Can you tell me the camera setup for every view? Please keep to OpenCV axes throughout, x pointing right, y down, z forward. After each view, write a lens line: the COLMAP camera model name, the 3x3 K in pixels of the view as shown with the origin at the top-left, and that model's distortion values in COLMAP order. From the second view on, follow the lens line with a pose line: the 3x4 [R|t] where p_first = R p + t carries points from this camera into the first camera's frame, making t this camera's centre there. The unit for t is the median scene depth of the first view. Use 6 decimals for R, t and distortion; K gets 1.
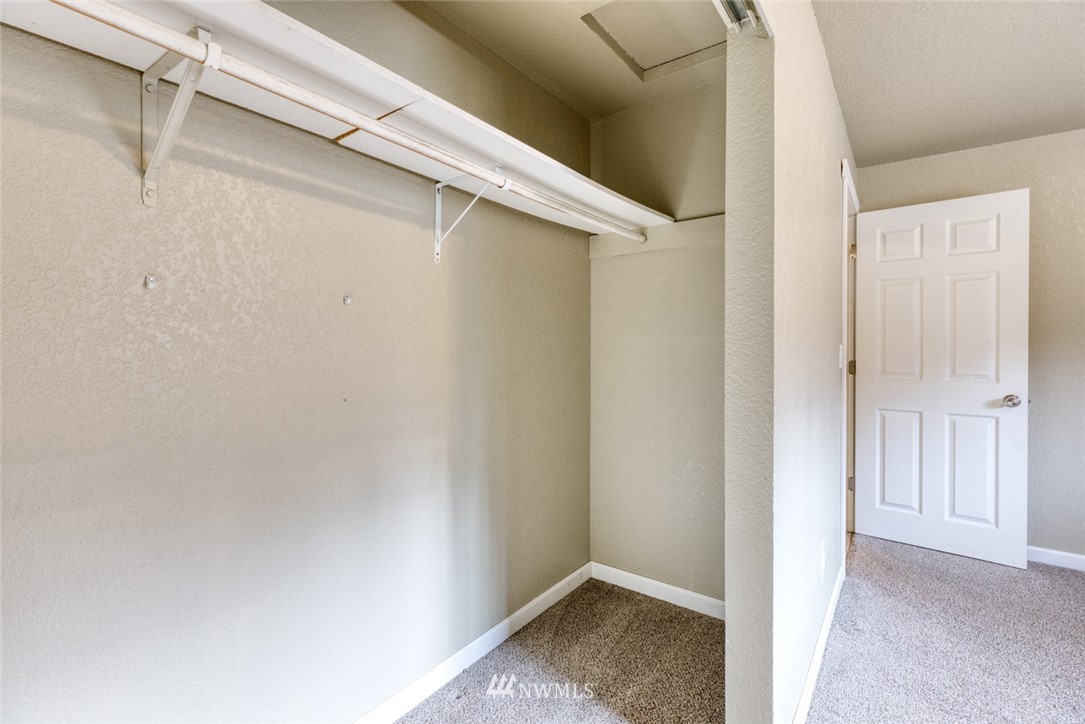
lens RADIAL K [[486.3, 0, 541.9], [0, 486.3, 348.5], [0, 0, 1]] dist [0.000500, -0.000165]
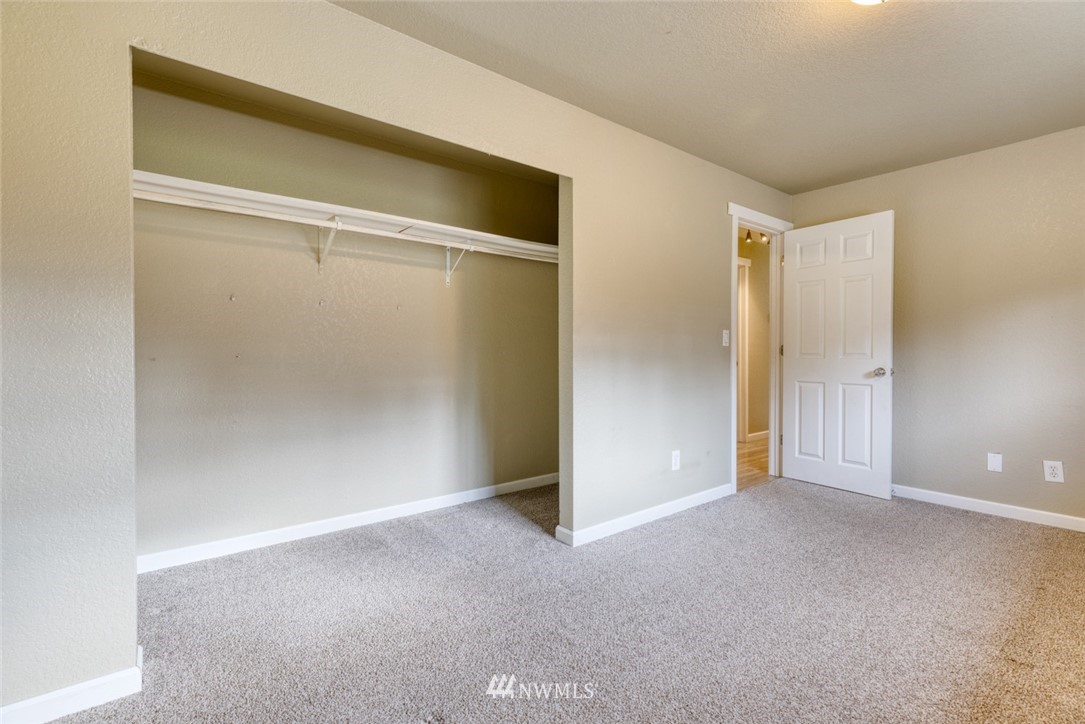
lens RADIAL K [[487.6, 0, 540.4], [0, 487.6, 353.9], [0, 0, 1]] dist [0.003239, 0.000271]
pose [[0.966108, 0.001553, -0.258133, 0.422020], [-0.000637, 0.999993, 0.003629, 0.054191], [0.258137, -0.003342, 0.966103, -0.514854]]
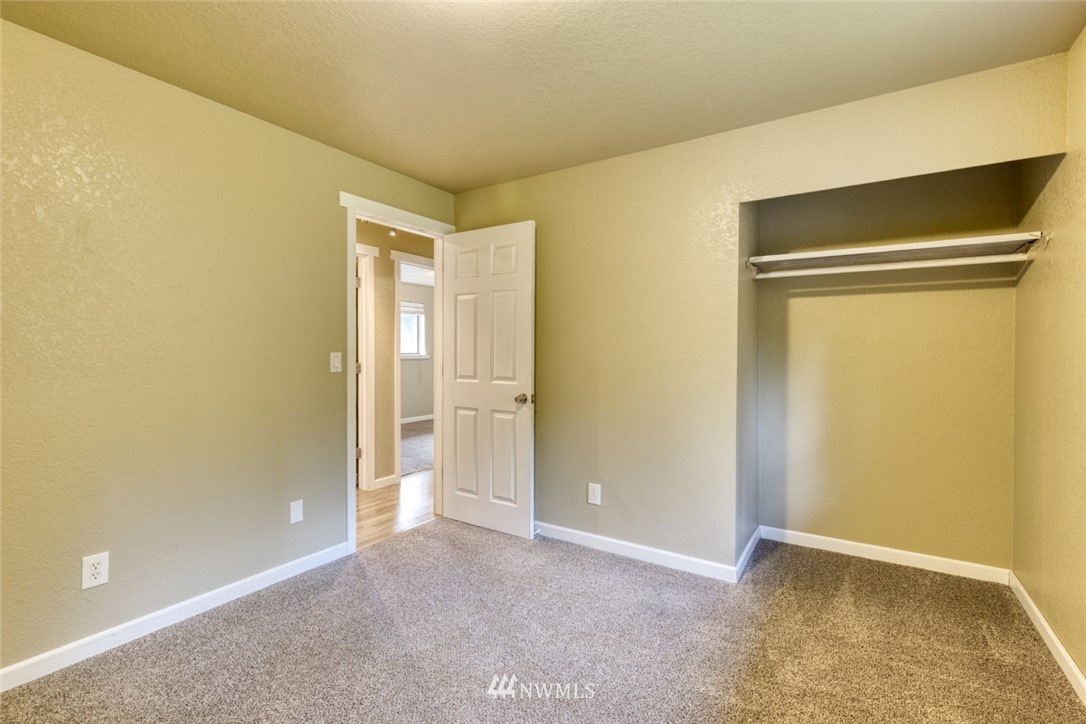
lens RADIAL K [[488.1, 0, 540.9], [0, 488.1, 353.9], [0, 0, 1]] dist [0.003239, 0.000271]
pose [[0.997428, 0.003261, 0.071606, 0.928344], [-0.003618, 0.999982, 0.004854, -0.007970], [-0.071588, -0.005101, 0.997421, -0.189799]]
